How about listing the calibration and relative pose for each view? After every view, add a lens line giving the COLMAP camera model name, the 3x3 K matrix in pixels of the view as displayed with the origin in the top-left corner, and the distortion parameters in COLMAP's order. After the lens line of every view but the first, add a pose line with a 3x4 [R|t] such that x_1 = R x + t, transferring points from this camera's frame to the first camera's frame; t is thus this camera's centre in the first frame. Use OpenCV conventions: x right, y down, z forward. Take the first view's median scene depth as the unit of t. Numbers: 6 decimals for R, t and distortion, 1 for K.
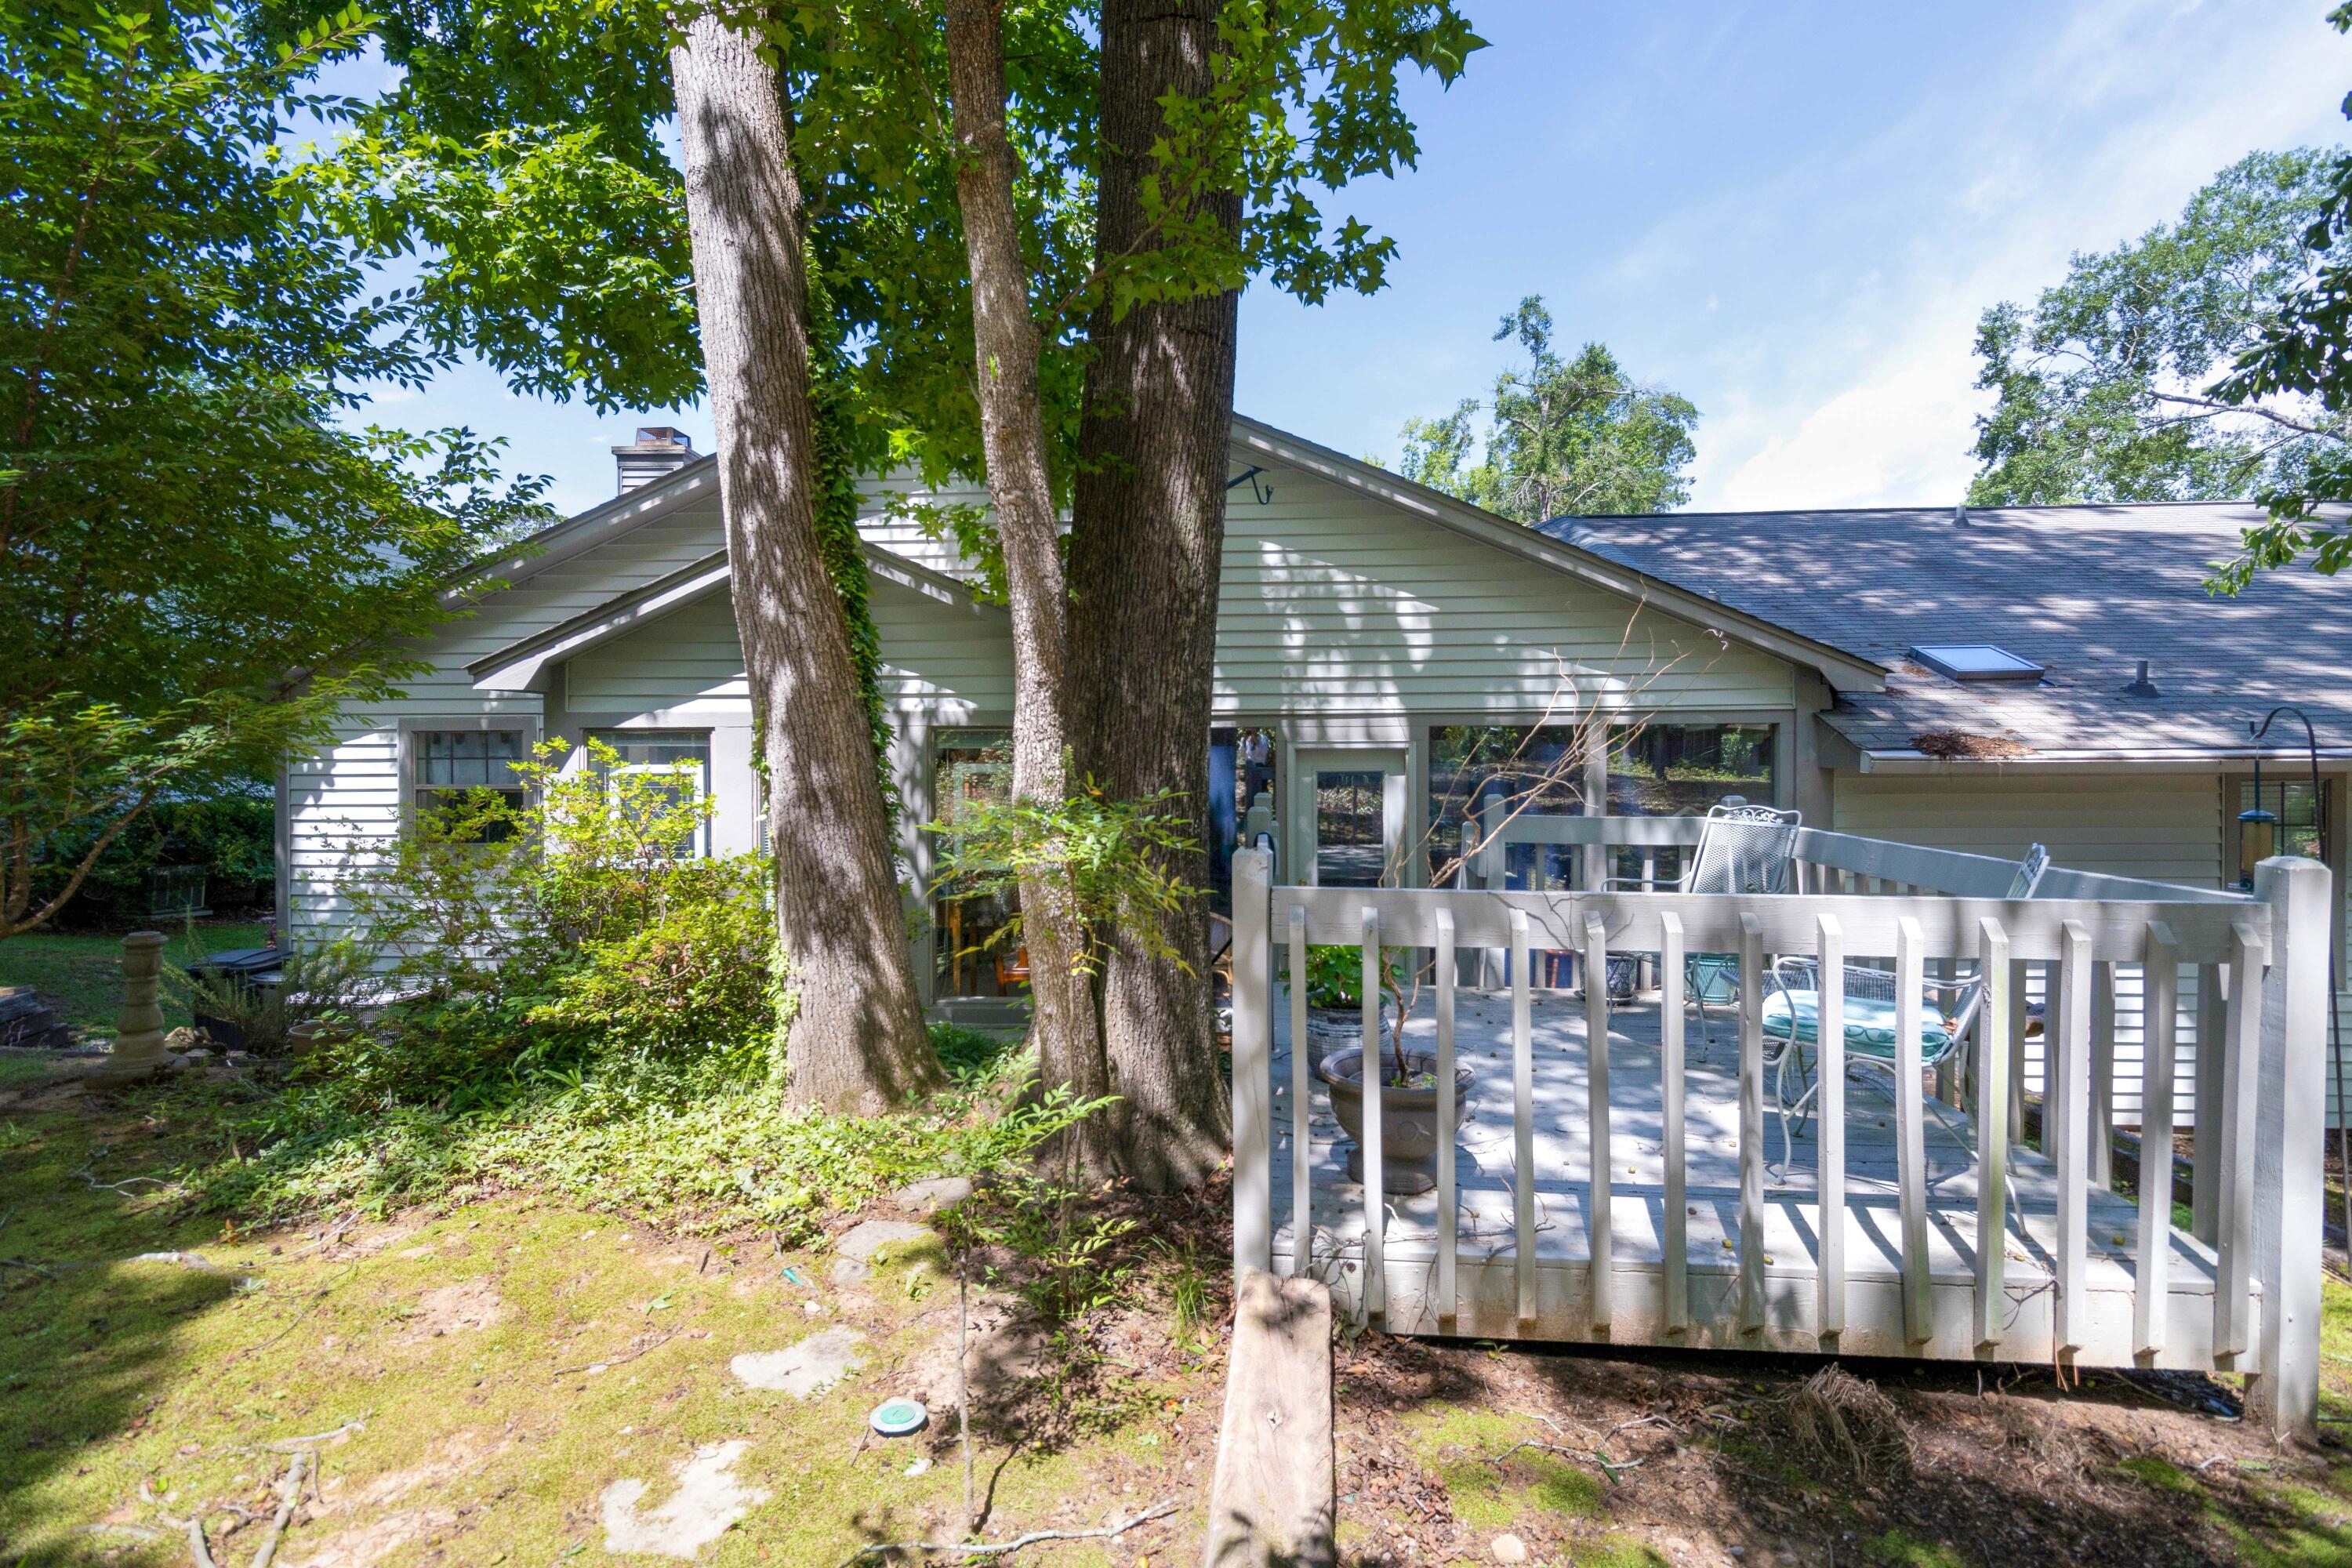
lens RADIAL K [[1087.3, 0, 1176.0], [0, 1087.3, 774.0], [0, 0, 1]] dist [-0.003163, -0.000974]
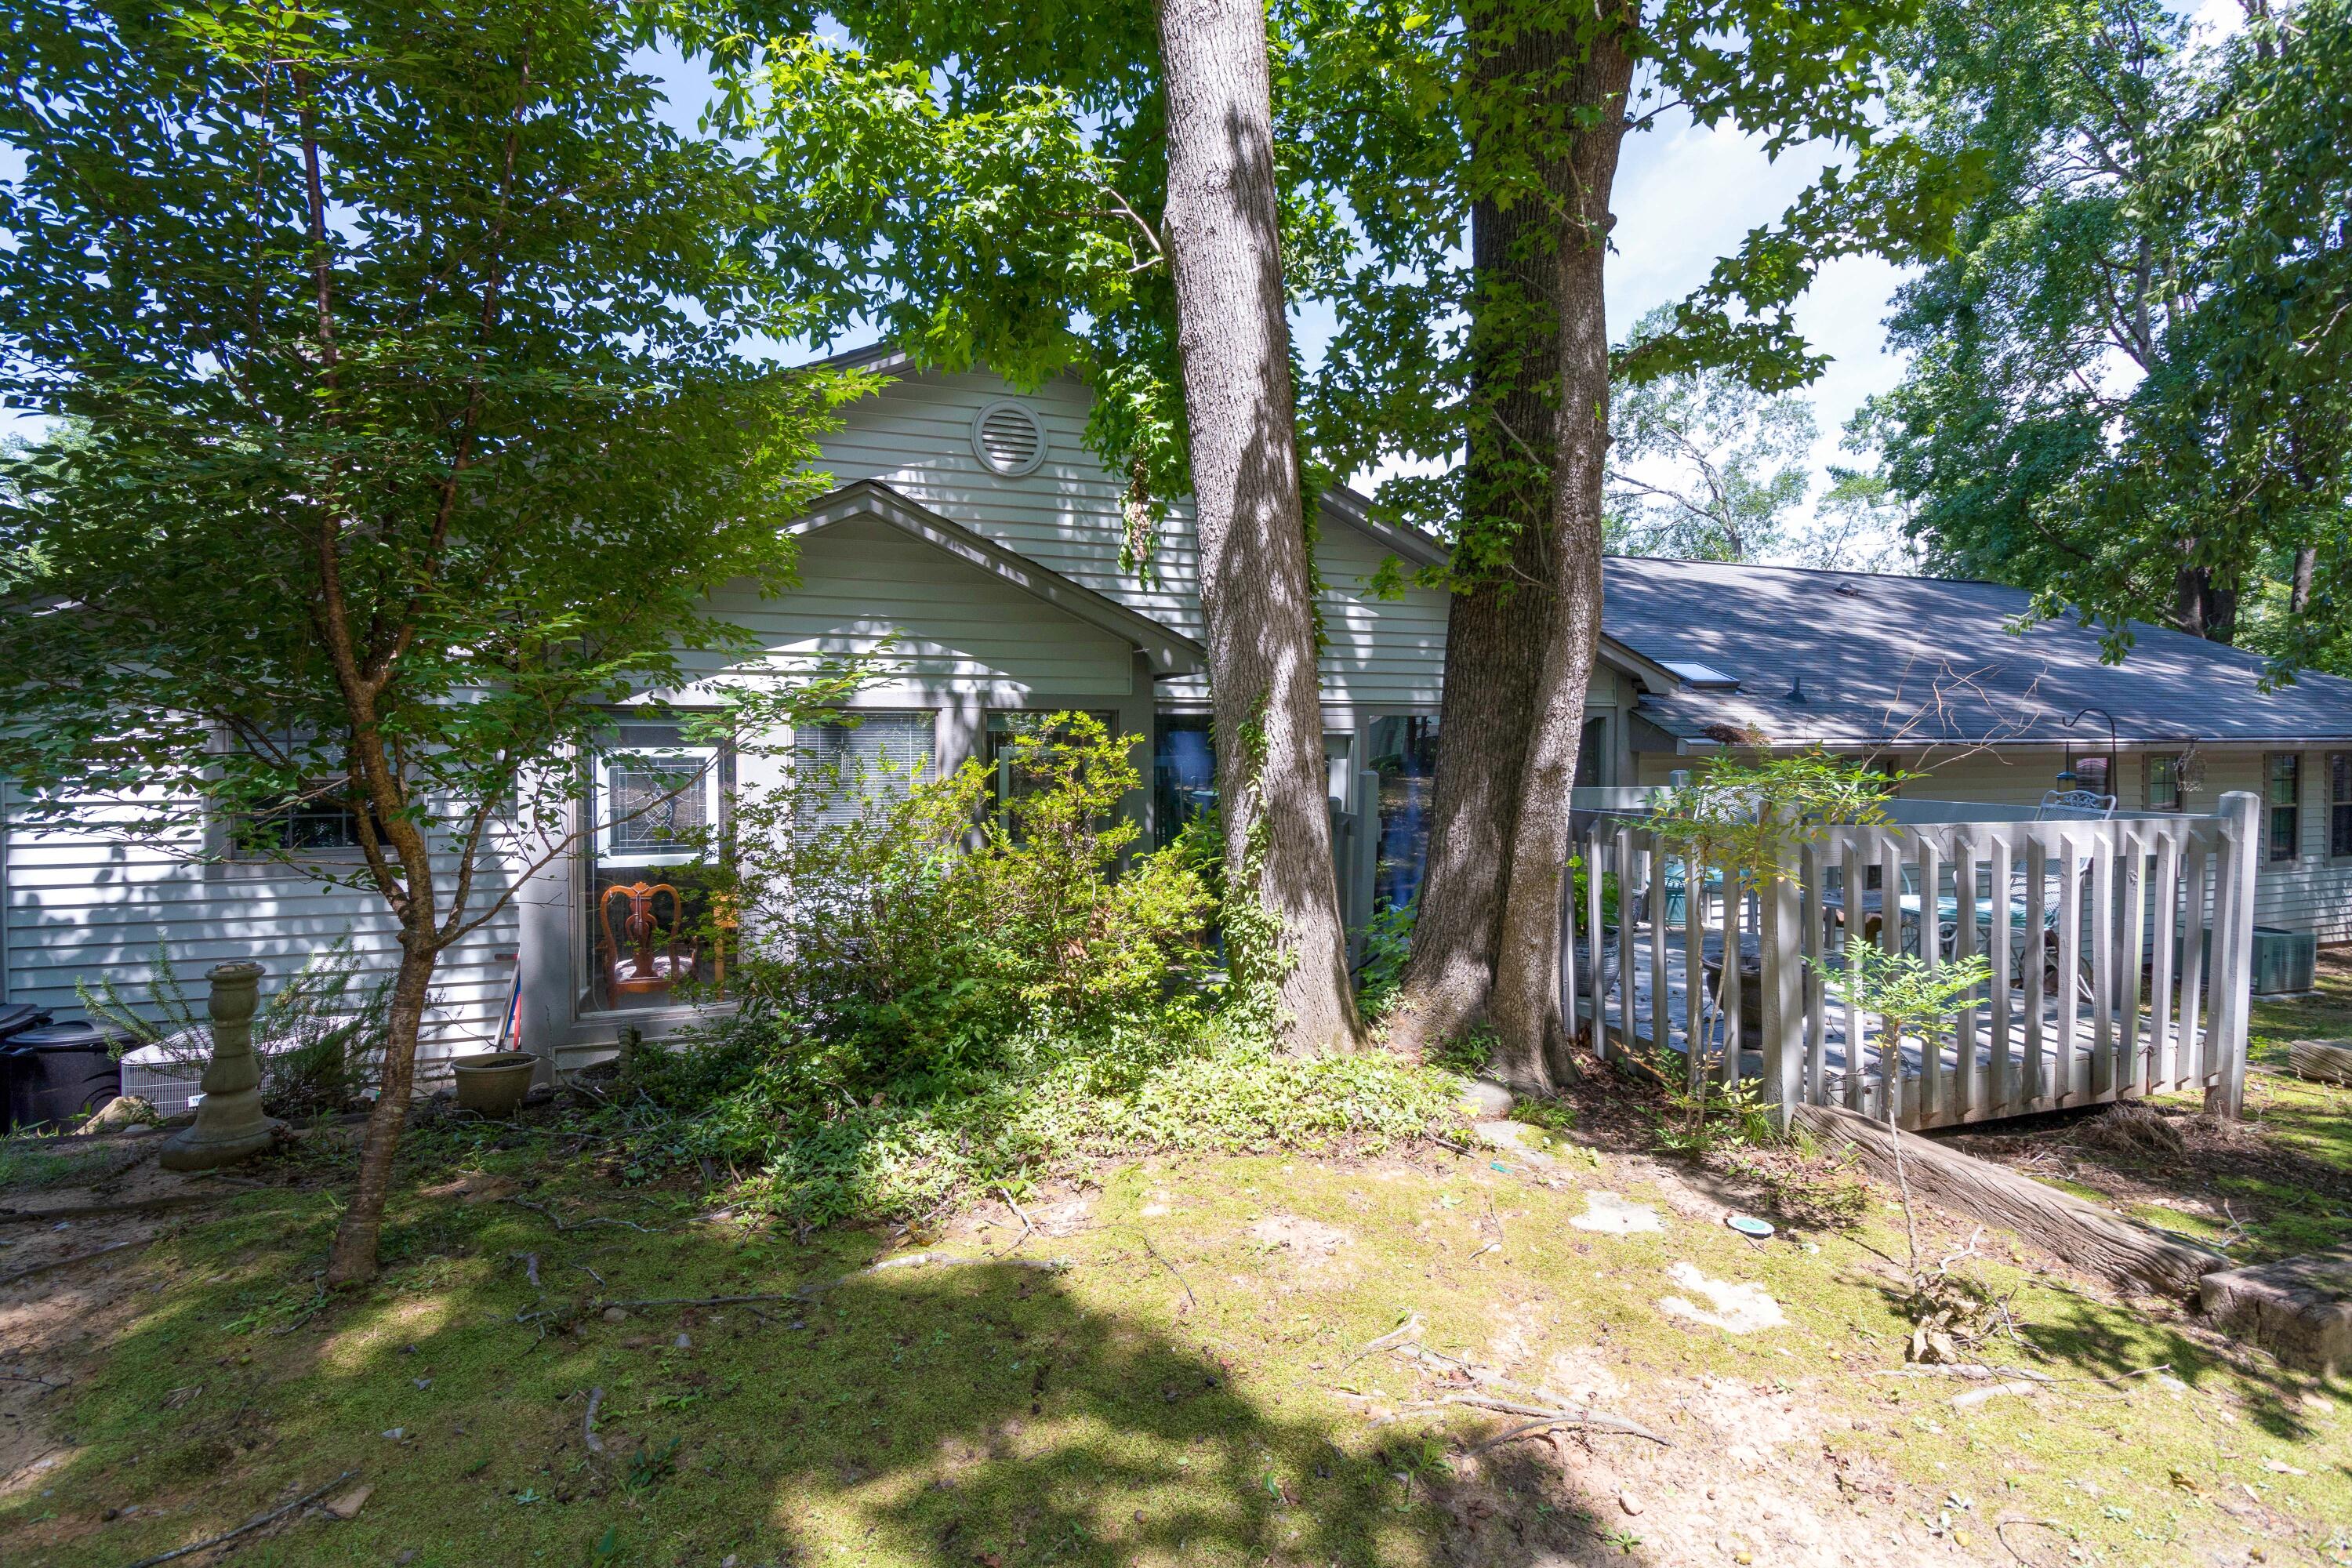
lens RADIAL K [[1094.4, 0, 1168.8], [0, 1094.4, 782.5], [0, 0, 1]] dist [0.000137, 0.000992]
pose [[0.916695, -0.010862, 0.399441, -0.911176], [0.005865, 0.999889, 0.013732, 0.020043], [-0.399546, -0.010246, 0.916656, 0.044233]]
